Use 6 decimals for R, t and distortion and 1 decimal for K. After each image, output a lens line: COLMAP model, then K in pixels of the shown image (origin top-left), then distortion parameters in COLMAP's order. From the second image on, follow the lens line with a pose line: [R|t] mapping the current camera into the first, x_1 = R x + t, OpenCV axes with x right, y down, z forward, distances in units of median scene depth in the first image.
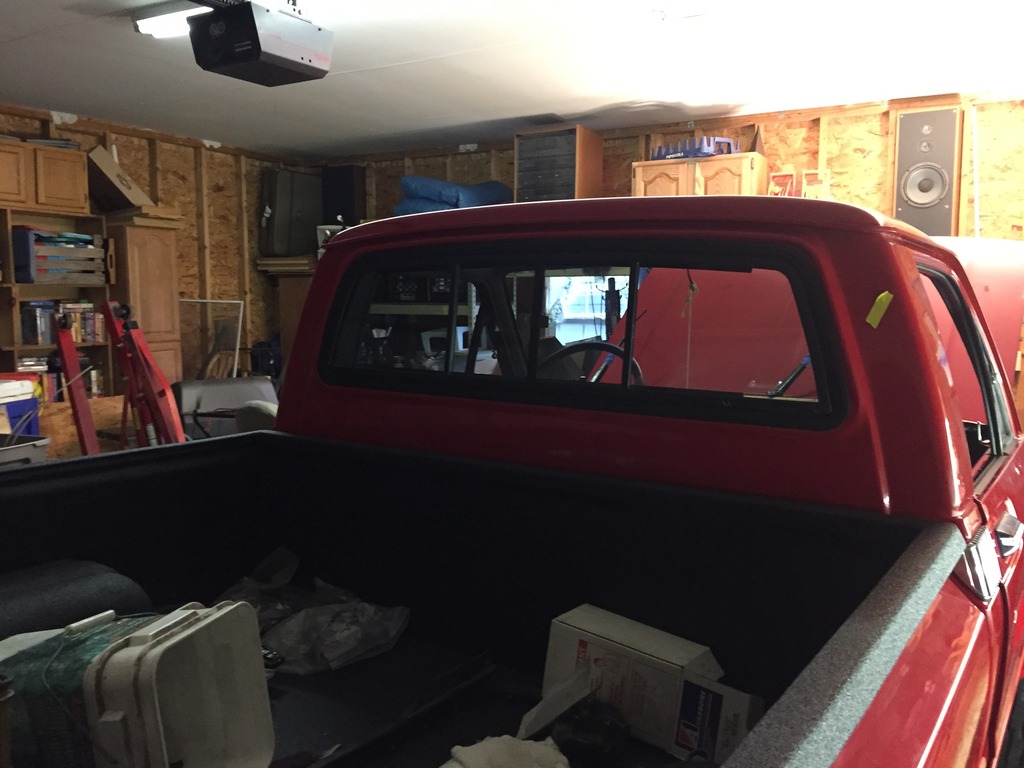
lens RADIAL K [[875.1, 0, 512.0], [0, 875.1, 384.0], [0, 0, 1]] dist [0.108052, -0.175936]
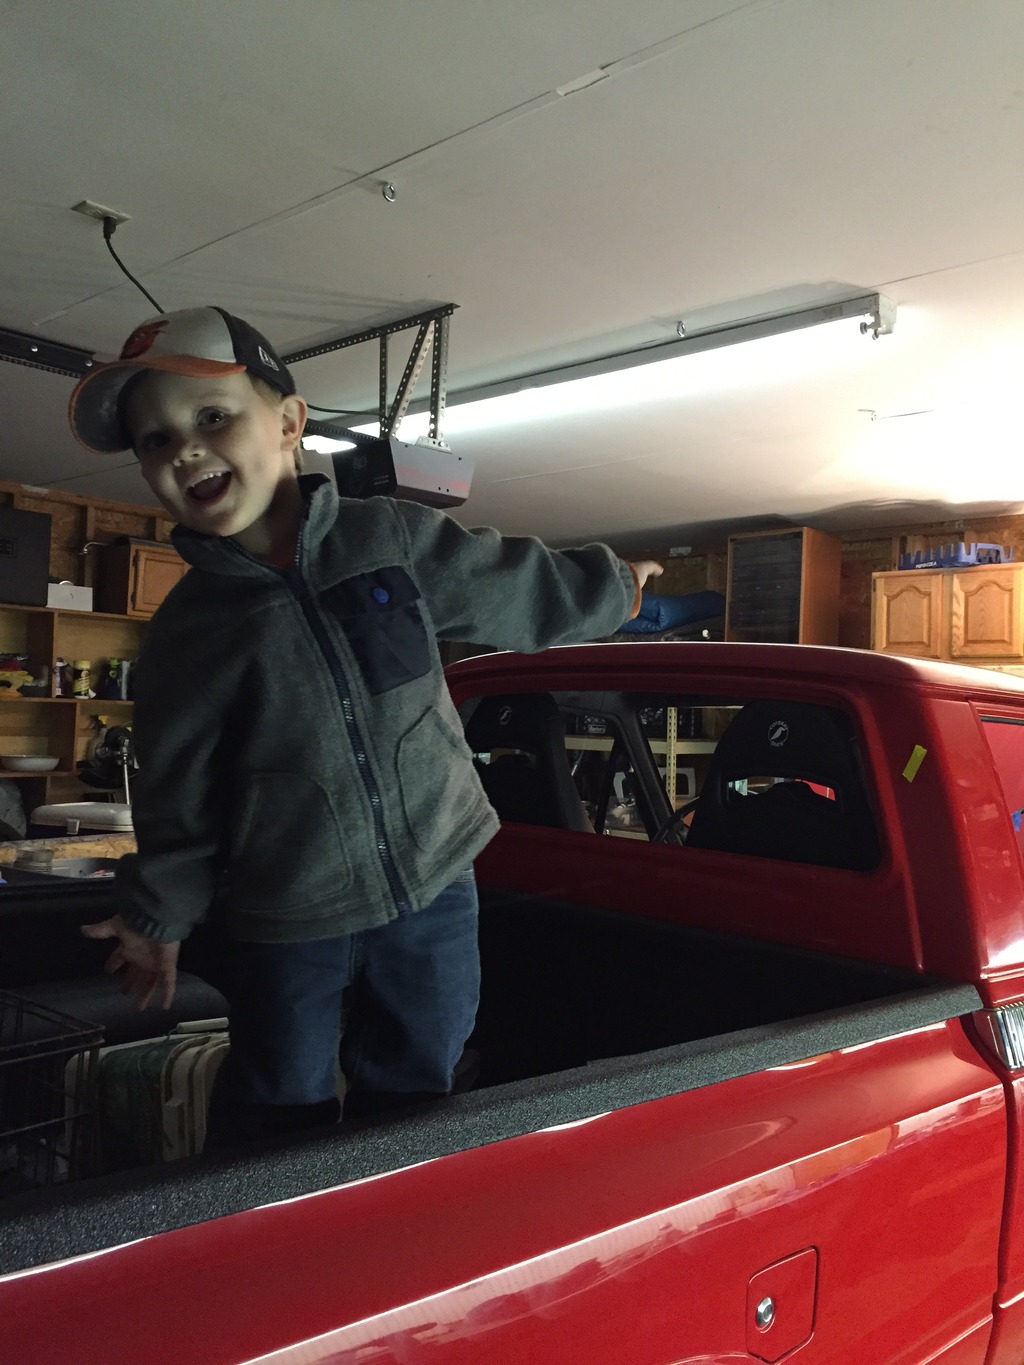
lens RADIAL K [[1166.6, 0, 512.0], [0, 1166.6, 682.5], [0, 0, 1]] dist [0.108052, -0.175936]
pose [[0.973177, 0.023924, -0.228811, 0.063688], [-0.054932, 0.989975, -0.130126, 0.005202], [0.223404, 0.139204, 0.964735, -0.091375]]
